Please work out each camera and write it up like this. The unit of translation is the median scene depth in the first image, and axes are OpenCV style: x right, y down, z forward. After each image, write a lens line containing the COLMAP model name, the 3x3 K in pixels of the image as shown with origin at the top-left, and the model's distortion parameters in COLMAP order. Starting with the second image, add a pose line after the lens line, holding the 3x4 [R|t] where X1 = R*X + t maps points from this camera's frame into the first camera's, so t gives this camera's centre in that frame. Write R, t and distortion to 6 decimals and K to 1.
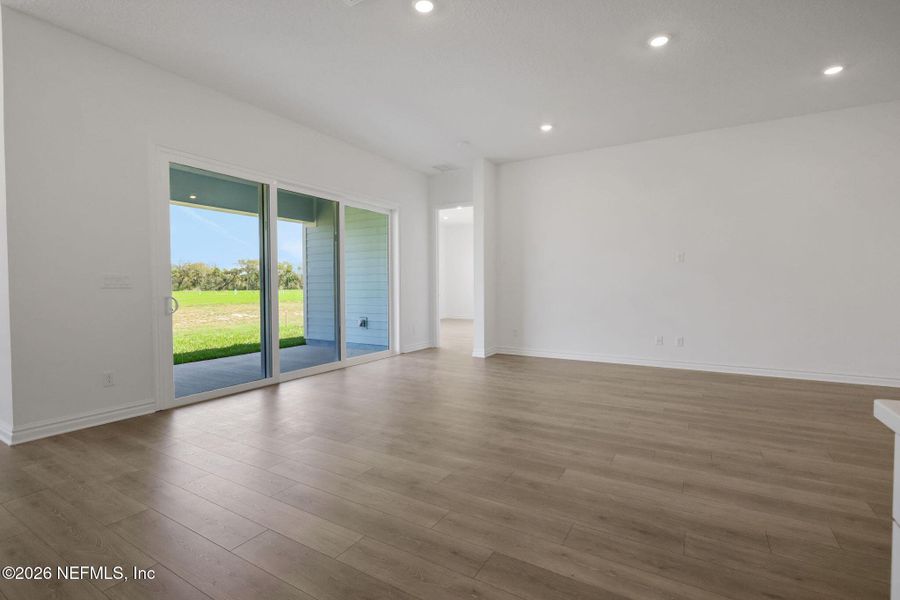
lens RADIAL K [[409.4, 0, 438.4], [0, 409.4, 288.8], [0, 0, 1]] dist [-0.000413, -0.000138]
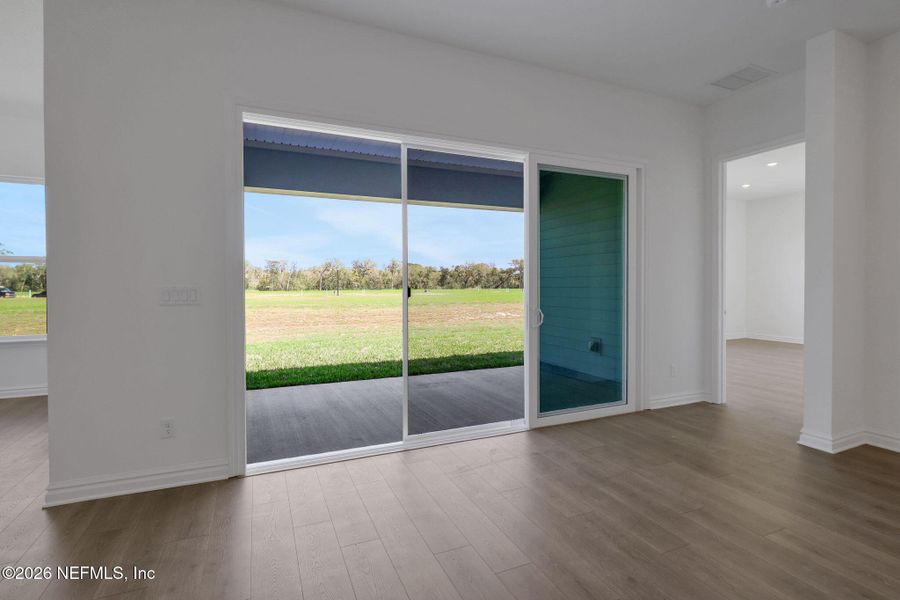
lens RADIAL K [[420.4, 0, 449.9], [0, 420.4, 290.7], [0, 0, 1]] dist [-0.000002, 0.000167]
pose [[0.821896, 0.010520, -0.569541, 0.013256], [-0.005926, 0.999933, 0.009918, -0.011391], [0.569607, -0.004777, 0.821903, 0.191521]]
